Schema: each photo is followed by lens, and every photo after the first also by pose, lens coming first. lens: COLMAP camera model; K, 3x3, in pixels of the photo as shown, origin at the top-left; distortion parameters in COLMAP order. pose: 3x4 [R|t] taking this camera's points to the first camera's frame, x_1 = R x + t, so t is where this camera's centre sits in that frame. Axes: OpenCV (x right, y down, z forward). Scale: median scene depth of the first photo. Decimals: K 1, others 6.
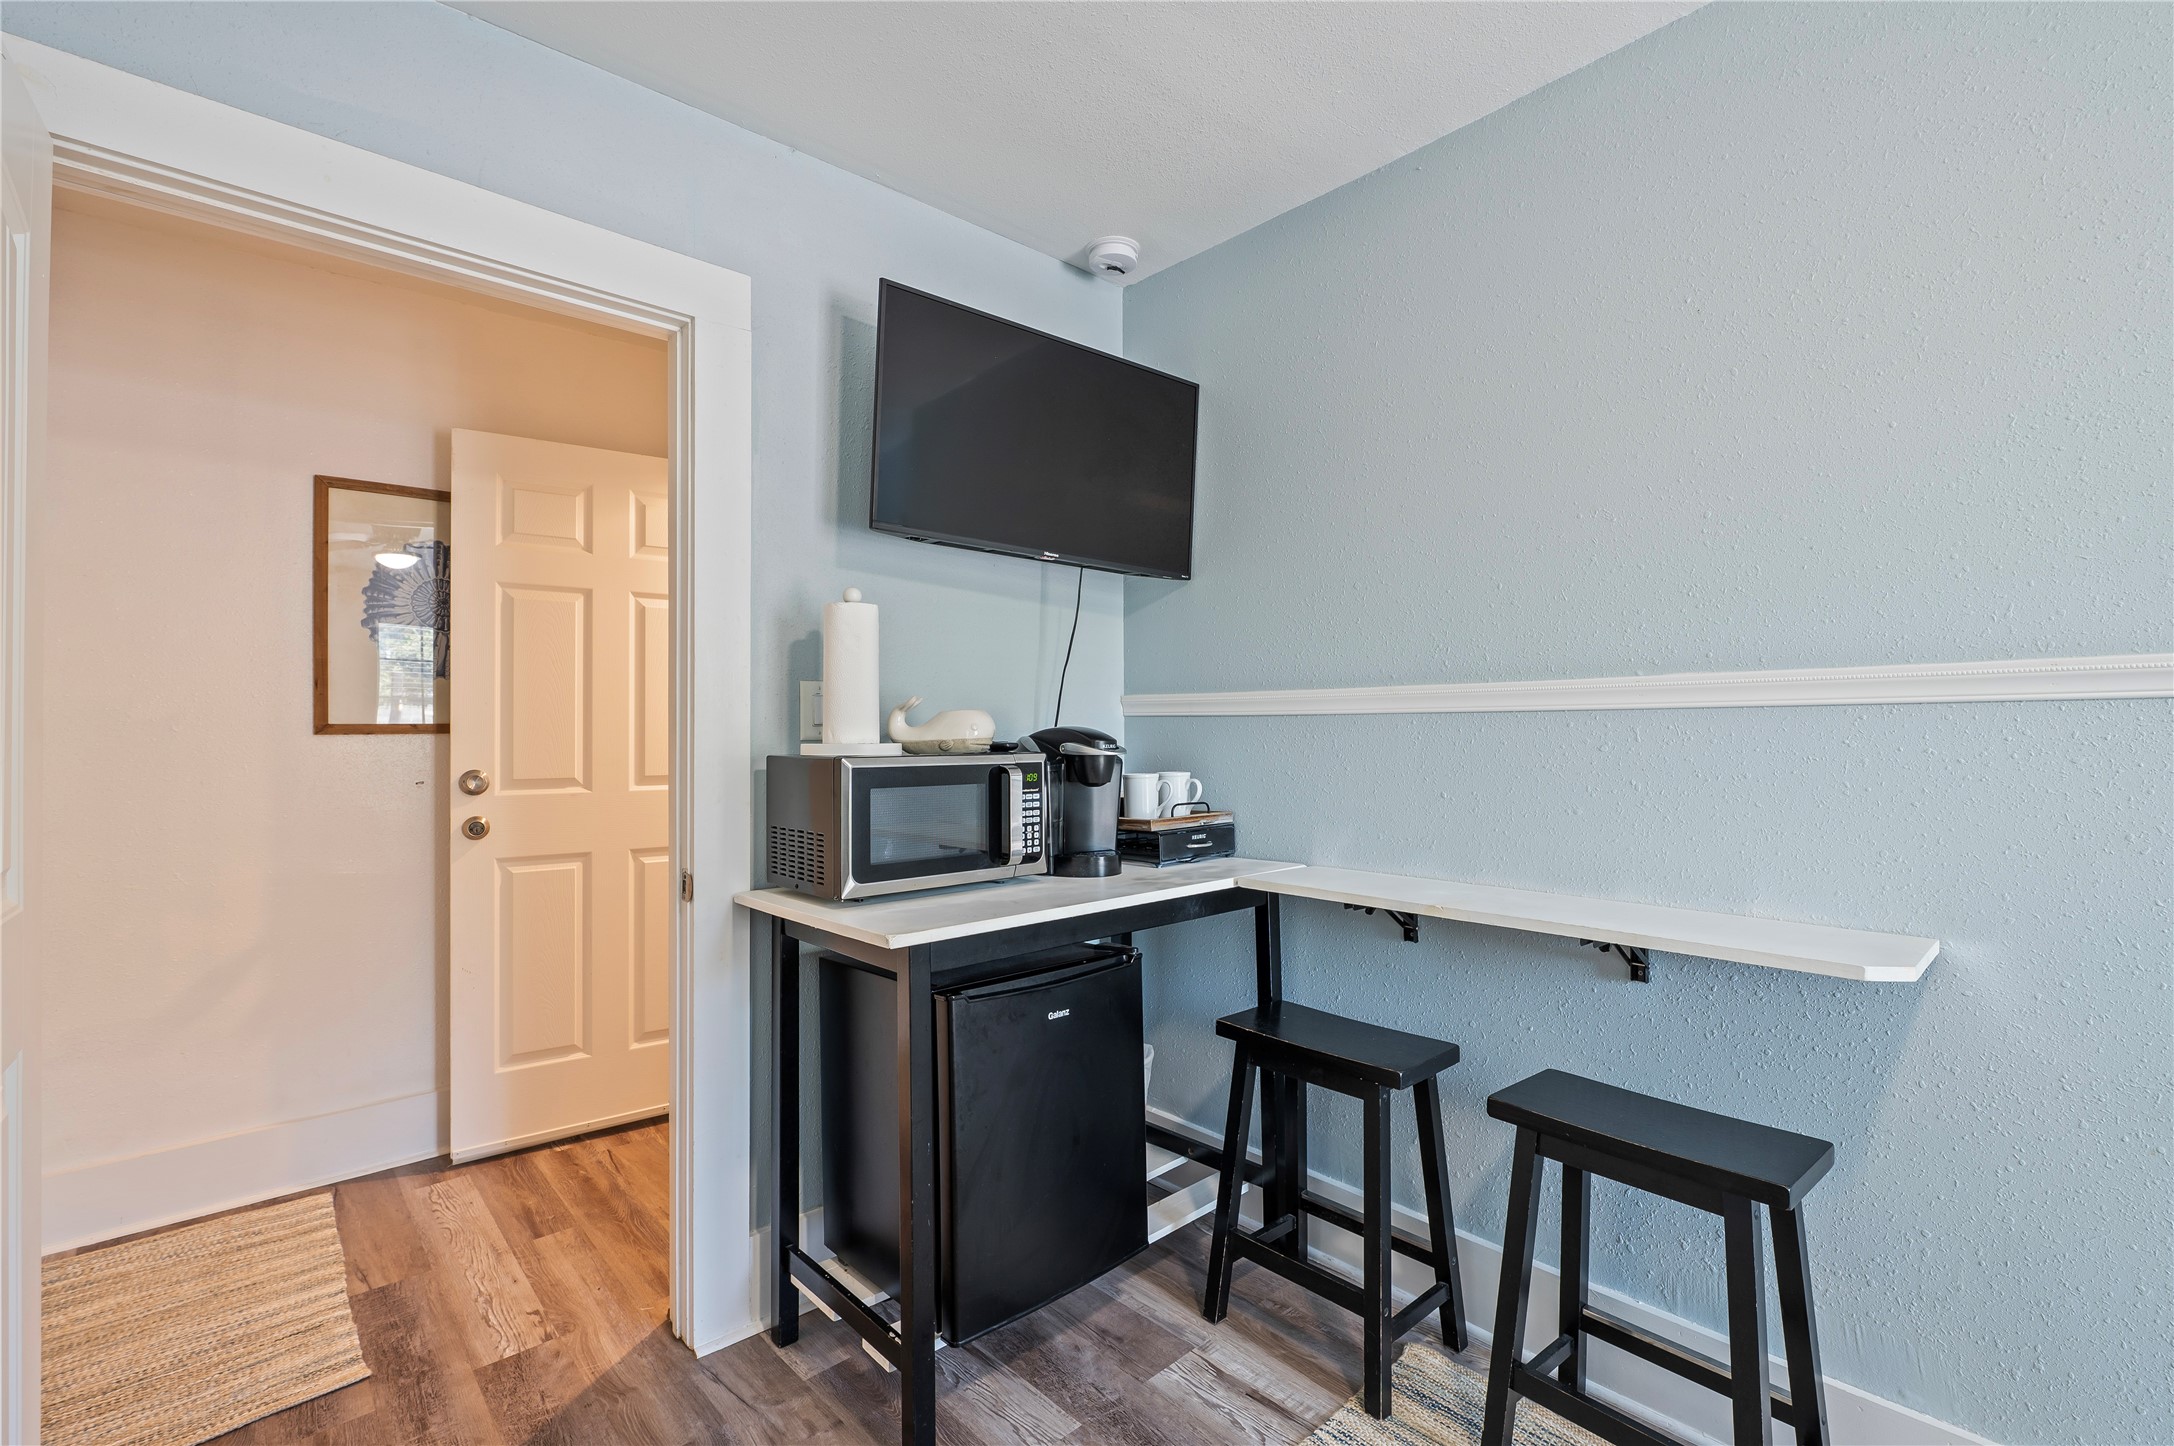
lens RADIAL K [[998.2, 0, 1088.4], [0, 998.2, 729.9], [0, 0, 1]] dist [0.002458, 0.000325]
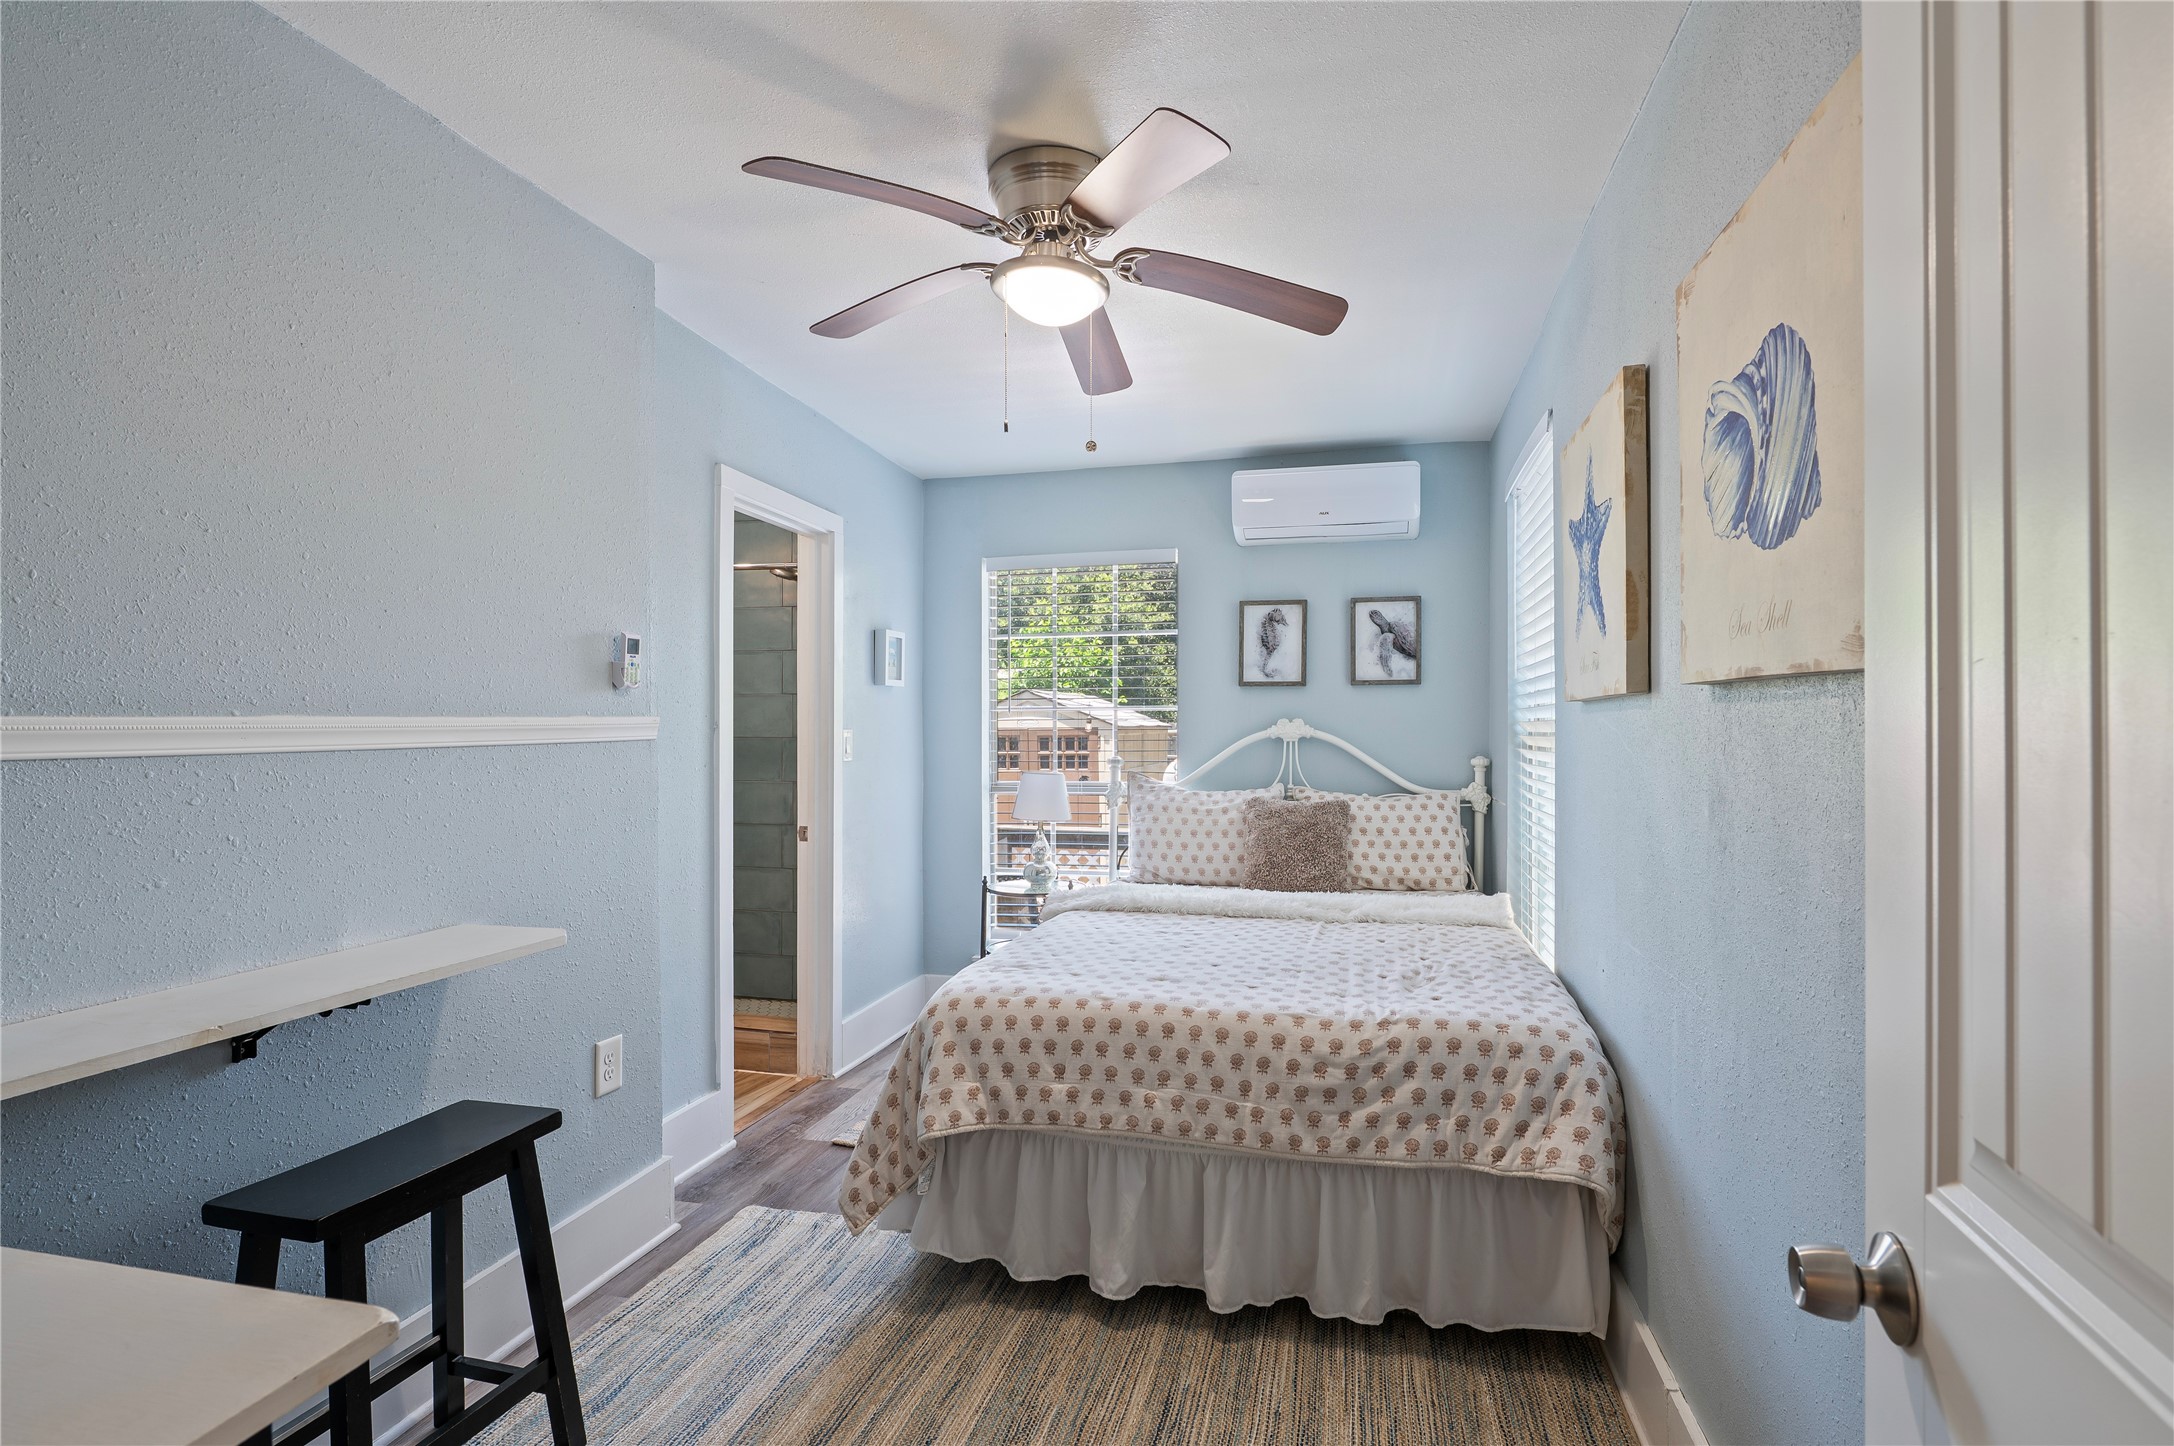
lens RADIAL K [[998.2, 0, 1088.4], [0, 998.2, 729.9], [0, 0, 1]] dist [0.002458, 0.000325]
pose [[-0.534097, 0.001848, 0.845421, -0.621505], [0.005587, 0.999983, 0.001343, -0.040476], [-0.845405, 0.005441, -0.534098, 0.862719]]
